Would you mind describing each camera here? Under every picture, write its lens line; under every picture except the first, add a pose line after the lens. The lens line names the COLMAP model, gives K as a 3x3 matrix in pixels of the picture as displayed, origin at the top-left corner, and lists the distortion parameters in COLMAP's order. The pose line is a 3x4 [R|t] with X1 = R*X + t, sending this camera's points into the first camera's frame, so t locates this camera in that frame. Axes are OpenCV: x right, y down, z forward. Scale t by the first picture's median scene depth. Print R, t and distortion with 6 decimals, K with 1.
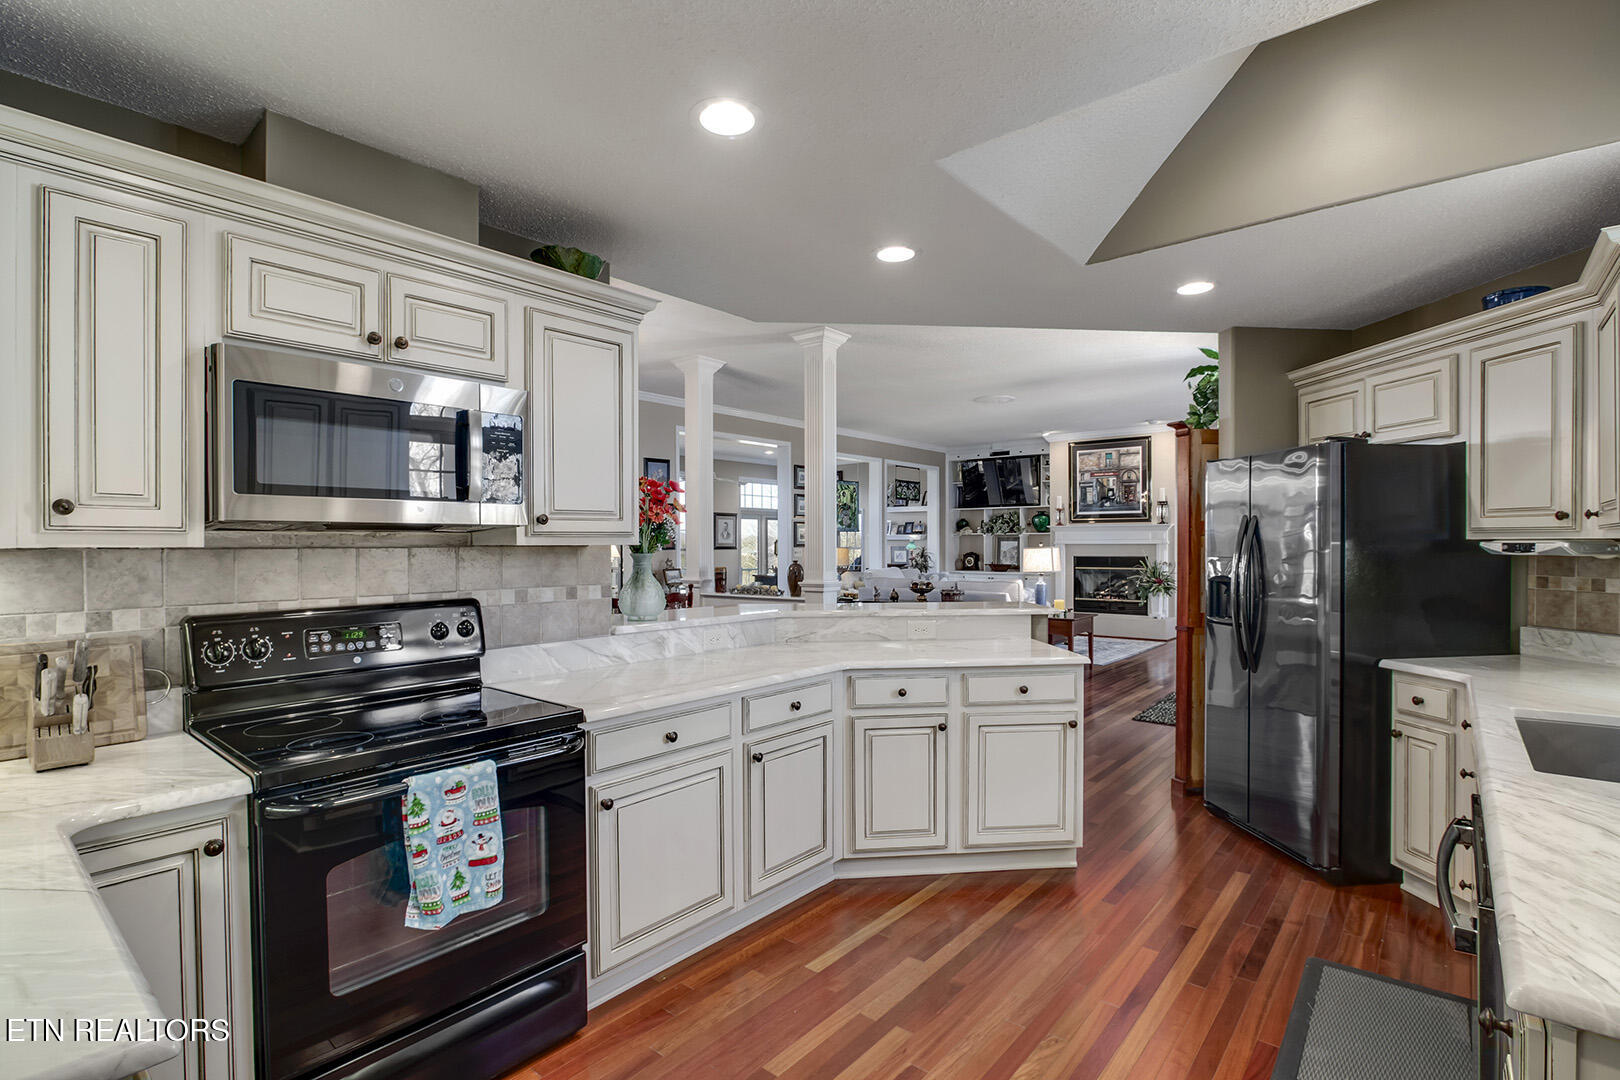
lens RADIAL K [[763.2, 0, 812.3], [0, 763.2, 553.4], [0, 0, 1]] dist [-0.028232, 0.005709]
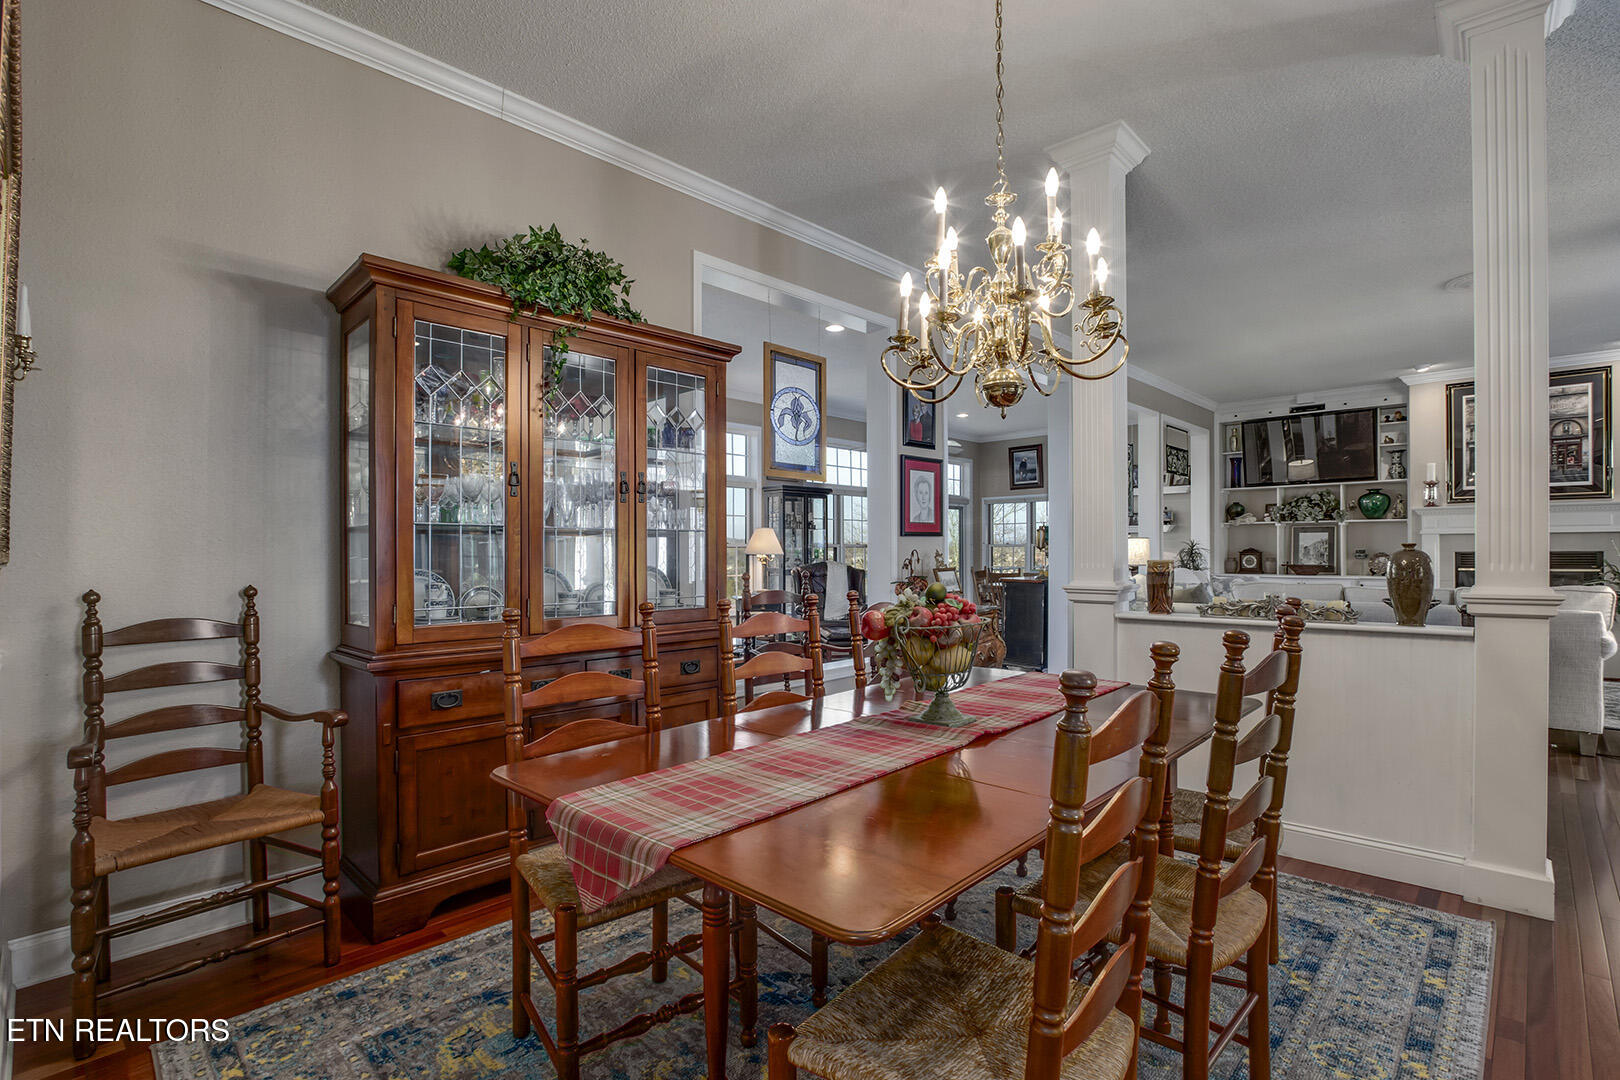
lens RADIAL K [[763.2, 0, 806.5], [0, 763.2, 555.5], [0, 0, 1]] dist [-0.028232, 0.005709]
pose [[0.997467, -0.002490, -0.071087, -0.194943], [0.002101, 0.999982, -0.005539, 0.009930], [0.071100, 0.005376, 0.997455, 0.306152]]
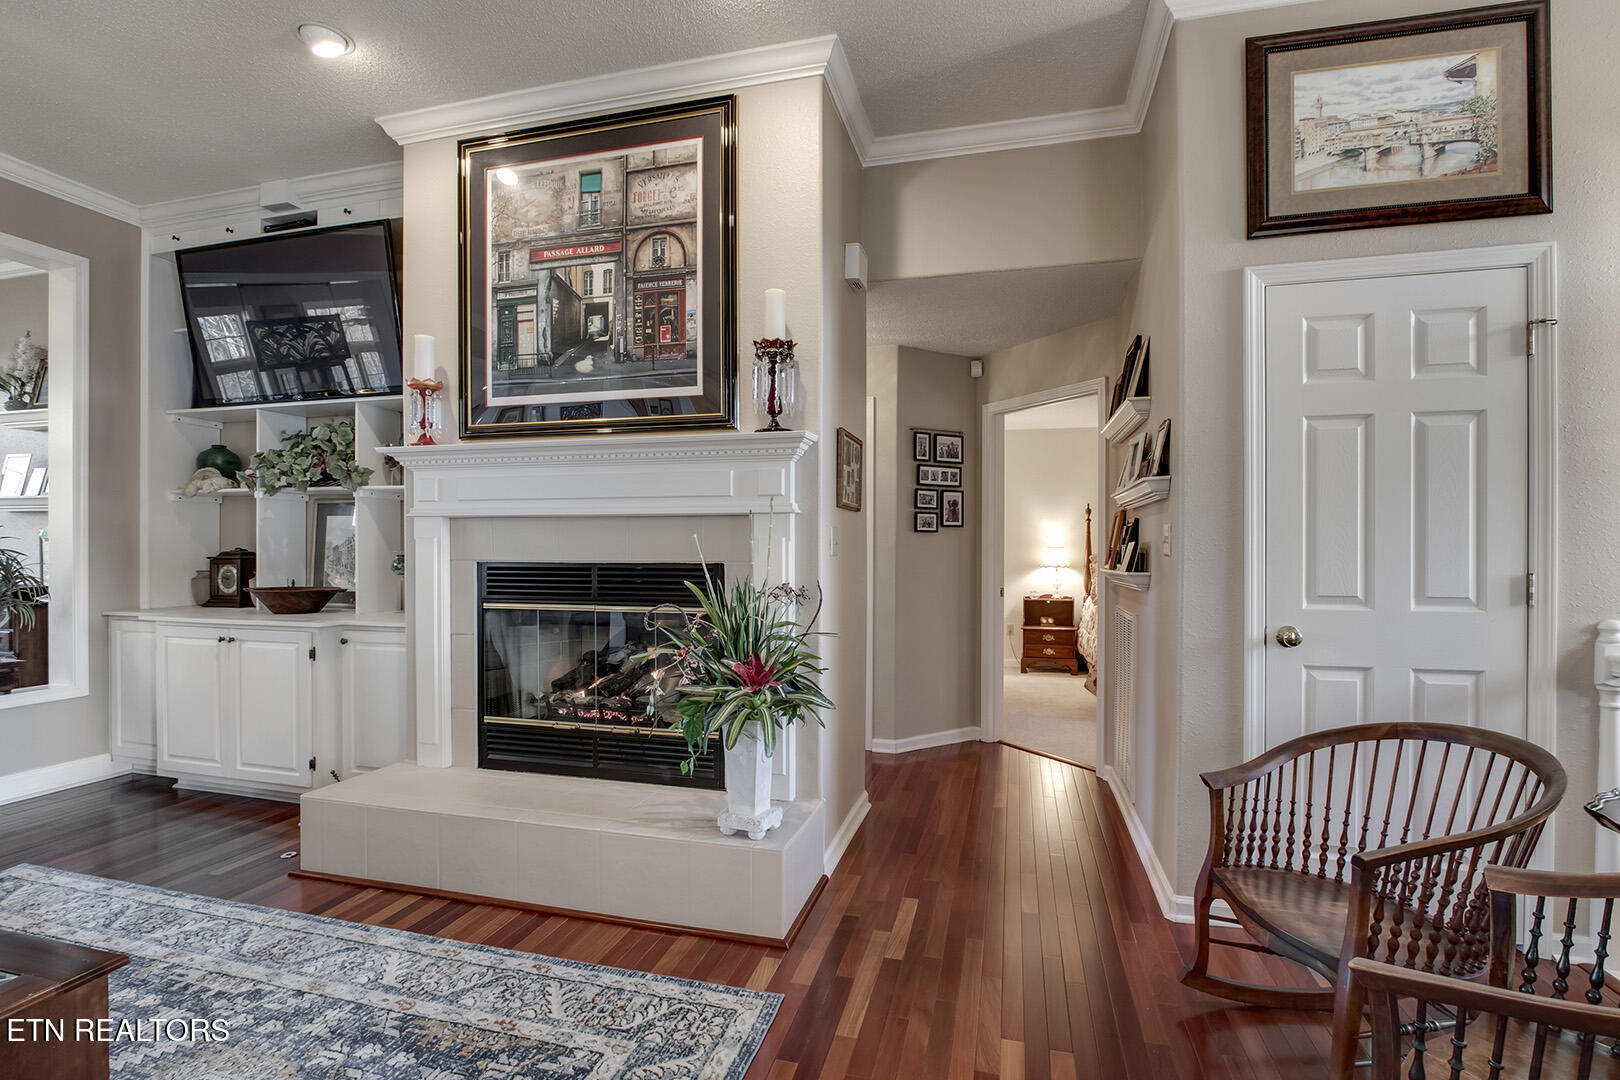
lens RADIAL K [[763.2, 0, 818.1], [0, 763.2, 549.4], [0, 0, 1]] dist [-0.028232, 0.005709]
pose [[0.902952, 0.004402, 0.429719, 0.353203], [0.000244, 0.999942, -0.010756, 0.002044], [-0.429742, 0.009818, 0.902898, 0.738790]]
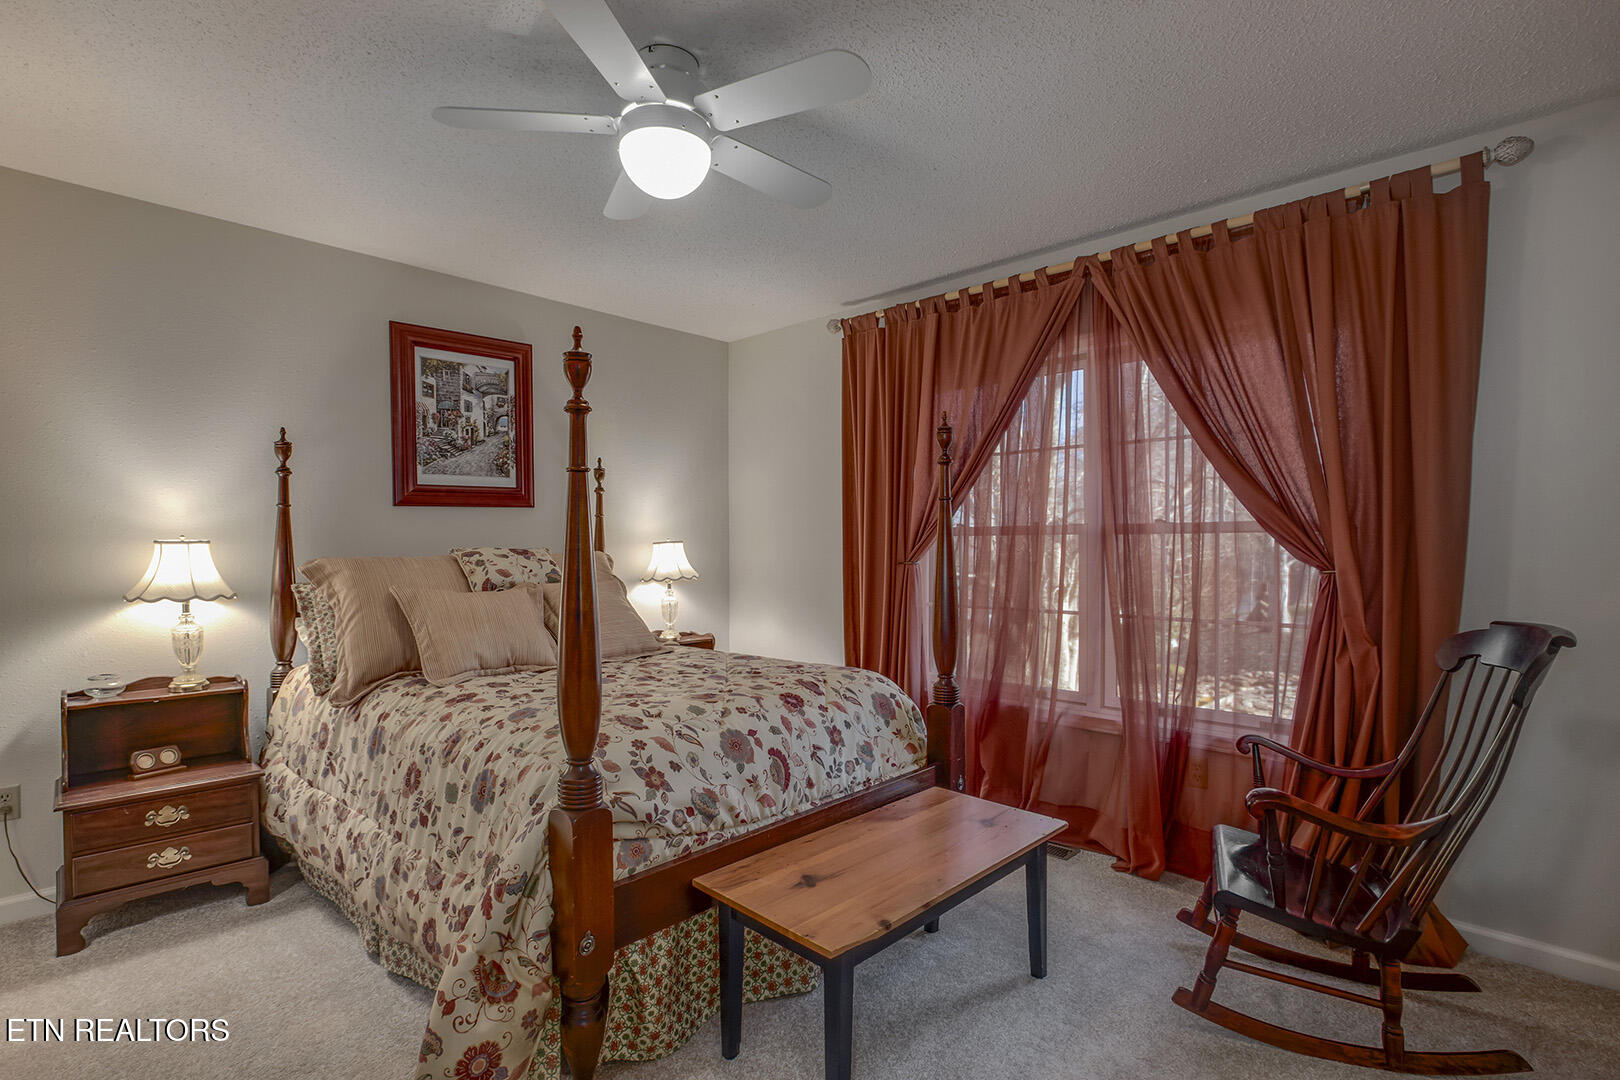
lens RADIAL K [[763.2, 0, 816.0], [0, 763.2, 543.0], [0, 0, 1]] dist [-0.028232, 0.005709]
pose [[0.060433, 0.002717, 0.998169, 0.611158], [0.016992, 0.999849, -0.003750, -0.002406], [-0.998028, 0.017188, 0.060378, 1.044964]]
